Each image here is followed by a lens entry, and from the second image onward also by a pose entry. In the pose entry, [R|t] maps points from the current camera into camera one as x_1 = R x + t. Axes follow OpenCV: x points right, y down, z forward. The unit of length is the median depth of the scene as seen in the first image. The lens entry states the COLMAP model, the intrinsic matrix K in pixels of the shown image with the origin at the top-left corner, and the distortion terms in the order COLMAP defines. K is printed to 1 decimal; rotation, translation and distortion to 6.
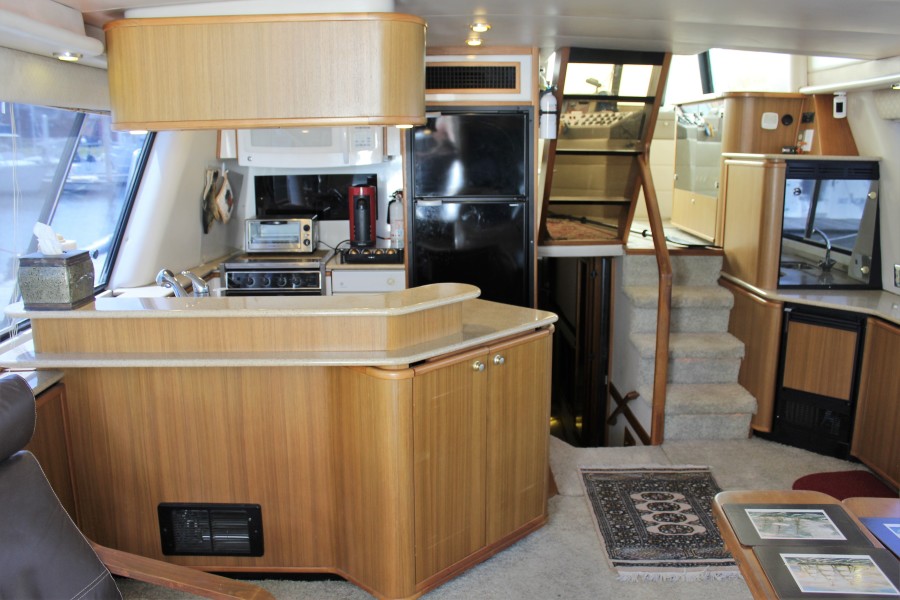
lens RADIAL K [[751.4, 0, 431.8], [0, 751.4, 303.5], [0, 0, 1]] dist [-0.160160, 0.137504]
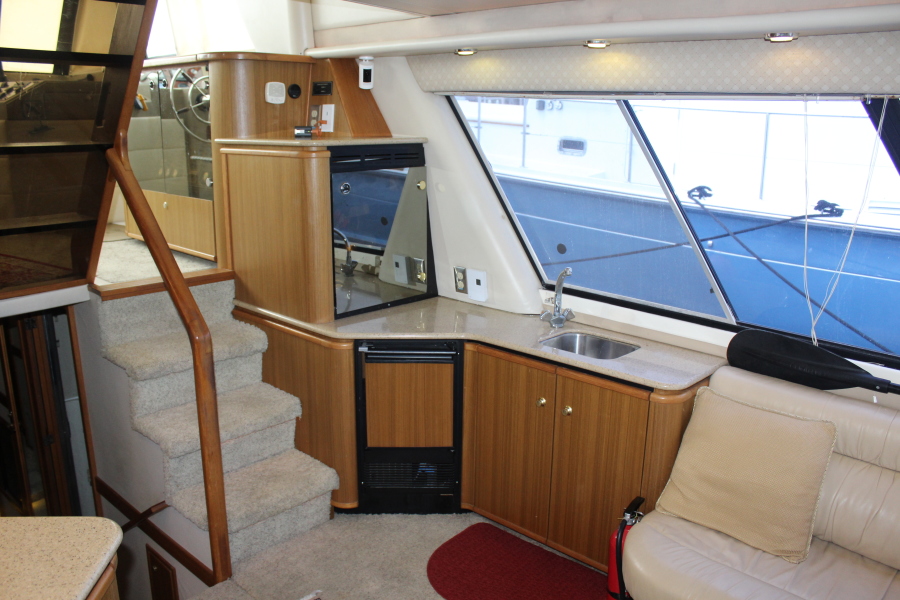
lens RADIAL K [[780.0, 0, 450.0], [0, 780.0, 300.0], [0, 0, 1]] dist [-0.192116, 0.272131]
pose [[0.685877, -0.170473, 0.707468, -0.001431], [0.151386, 0.984330, 0.090421, -0.090485], [-0.711797, 0.045083, 0.700937, 0.348495]]
